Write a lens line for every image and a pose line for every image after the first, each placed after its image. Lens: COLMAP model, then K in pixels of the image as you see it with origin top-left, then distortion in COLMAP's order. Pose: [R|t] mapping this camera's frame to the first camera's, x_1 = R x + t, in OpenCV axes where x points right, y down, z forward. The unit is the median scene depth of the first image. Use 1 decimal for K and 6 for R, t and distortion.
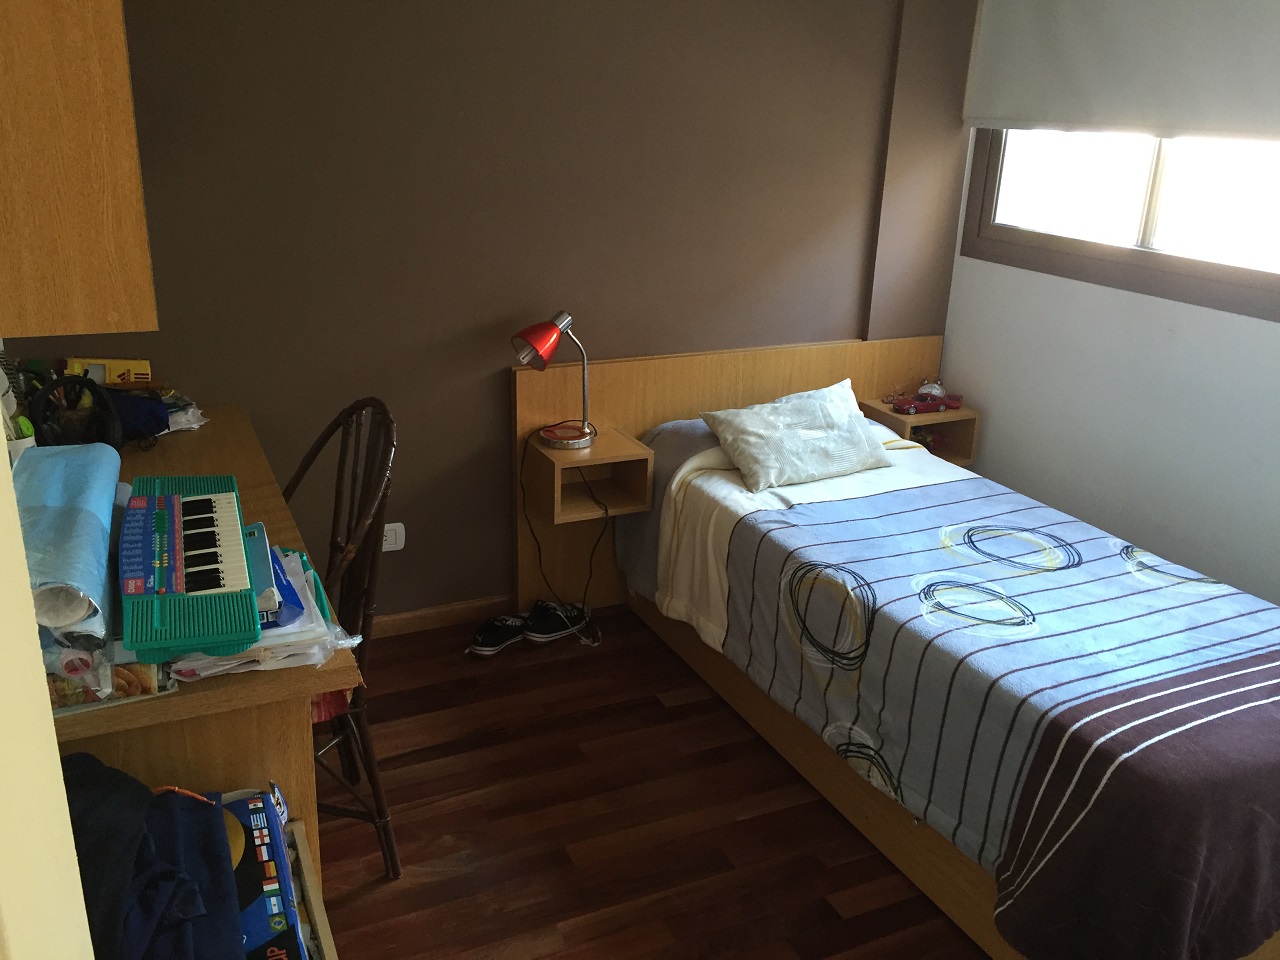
lens RADIAL K [[1095.2, 0, 637.3], [0, 1095.2, 470.0], [0, 0, 1]] dist [0.117189, -0.153138]
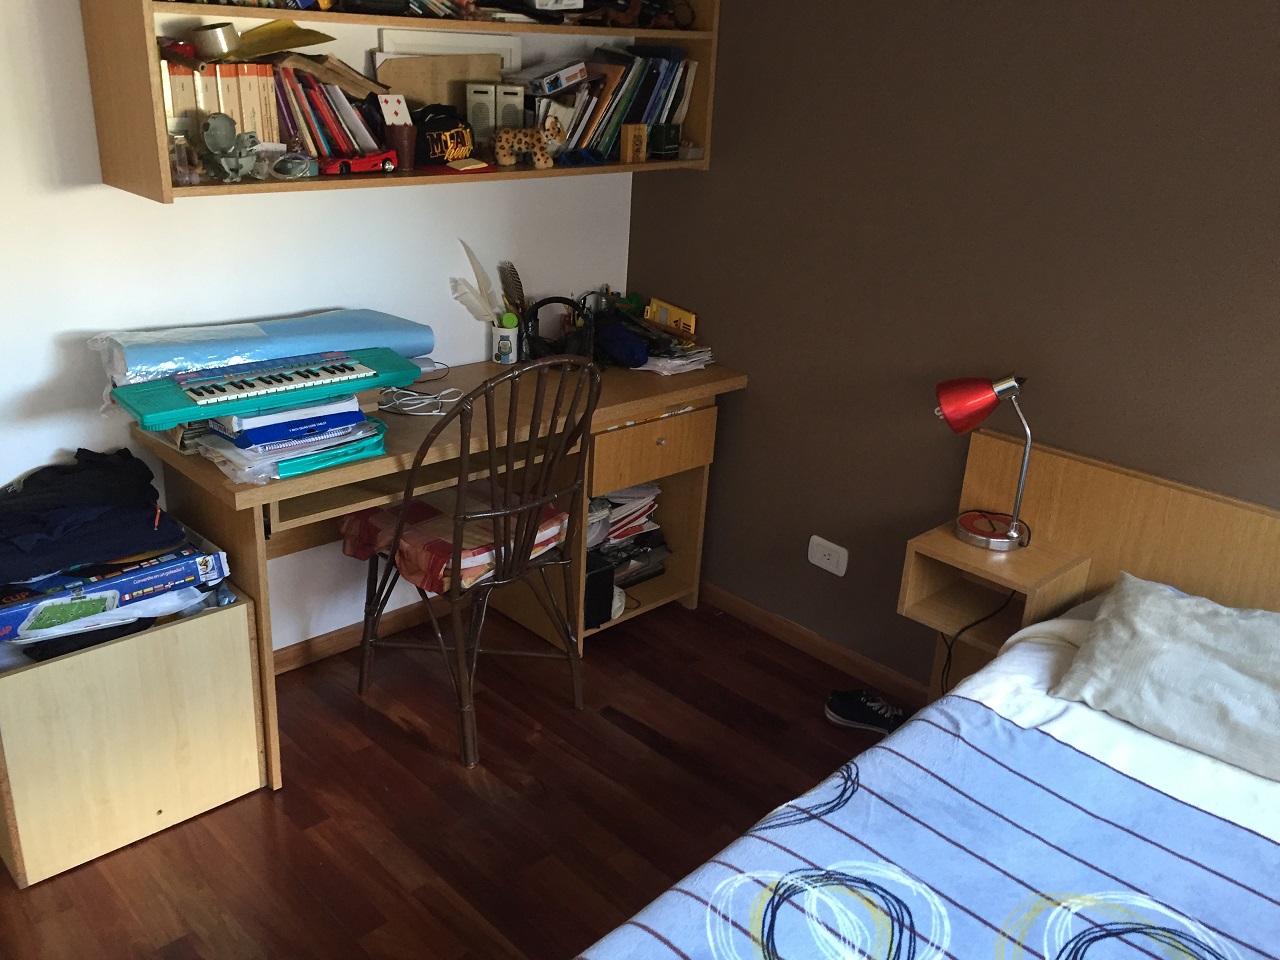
lens RADIAL K [[1095.2, 0, 637.3], [0, 1095.2, 470.0], [0, 0, 1]] dist [0.117189, -0.153138]
pose [[0.326214, 0.320279, -0.889385, 0.631641], [-0.347049, 0.915730, 0.202473, -0.166145], [0.879285, 0.242611, 0.409876, 0.530709]]
